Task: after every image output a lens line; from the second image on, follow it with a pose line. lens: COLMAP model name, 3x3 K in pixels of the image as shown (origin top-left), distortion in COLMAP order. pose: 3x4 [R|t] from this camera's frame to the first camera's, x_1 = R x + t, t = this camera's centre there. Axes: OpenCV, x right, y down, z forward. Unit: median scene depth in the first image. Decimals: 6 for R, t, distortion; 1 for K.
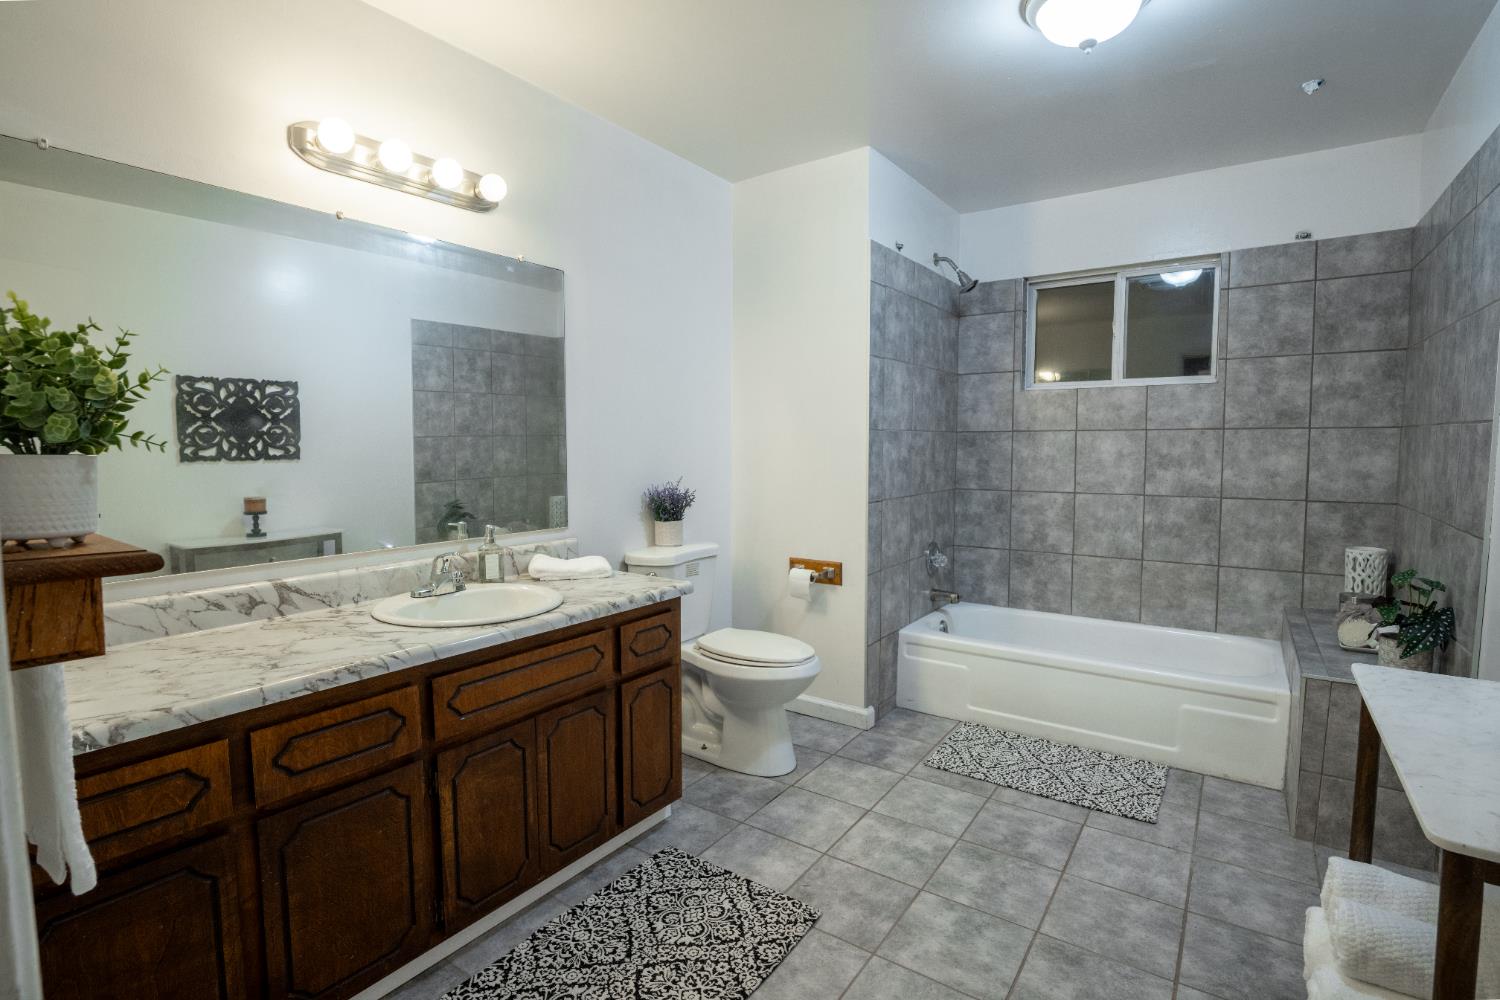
lens RADIAL K [[710.3, 0, 748.5], [0, 710.3, 496.3], [0, 0, 1]] dist [-0.023661, 0.002914]
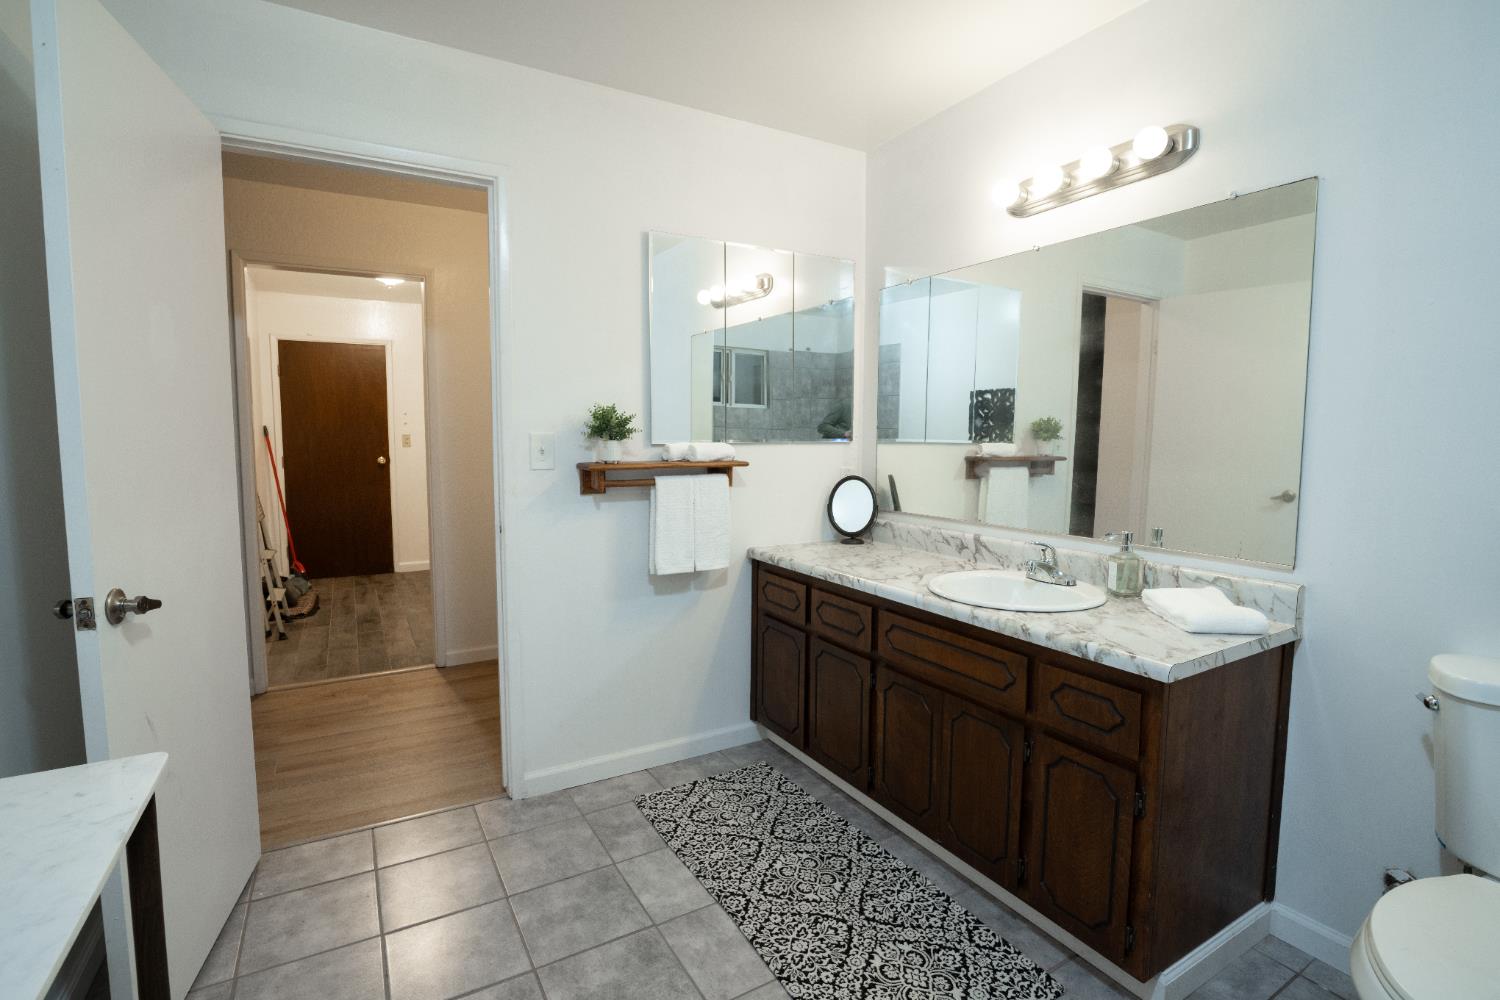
lens RADIAL K [[710.3, 0, 751.4], [0, 710.3, 498.5], [0, 0, 1]] dist [-0.023661, 0.002914]
pose [[-0.409240, 0.083549, -0.908593, 0.789710], [-0.070081, 0.989979, 0.122598, -0.094166], [0.909731, 0.113847, -0.399284, 1.148990]]
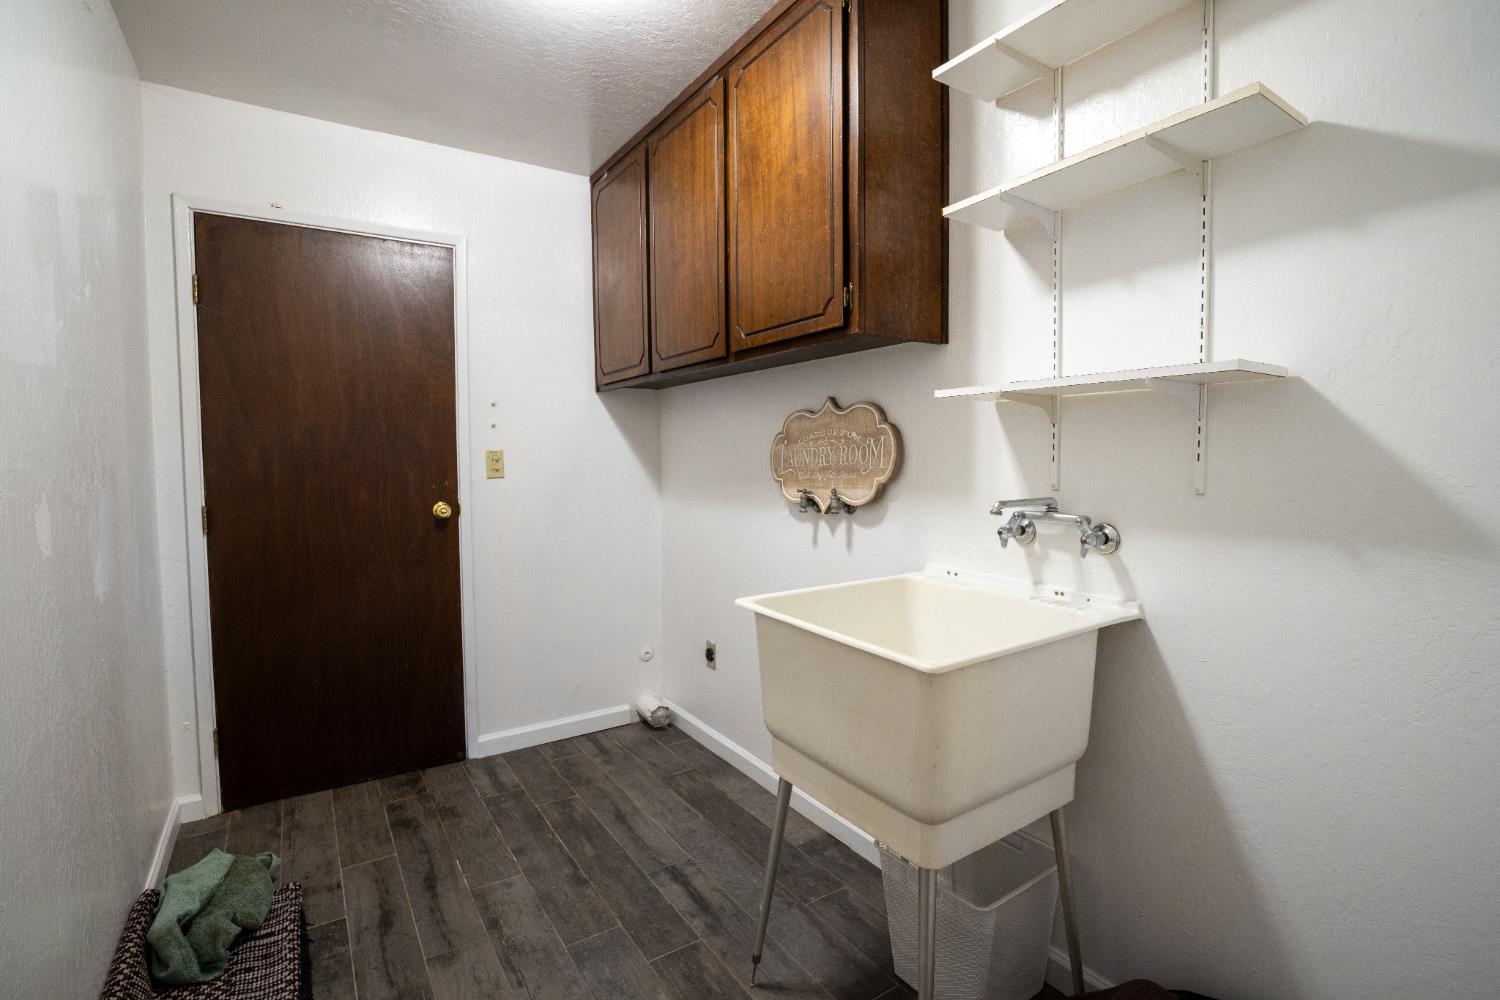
lens RADIAL K [[710.3, 0, 749.6], [0, 710.3, 496.6], [0, 0, 1]] dist [-0.023661, 0.002914]
pose [[-0.358094, 0.057939, -0.931886, 0.494440], [-0.053348, 0.995173, 0.082374, -0.052283], [0.932160, 0.079212, -0.353275, 0.696396]]
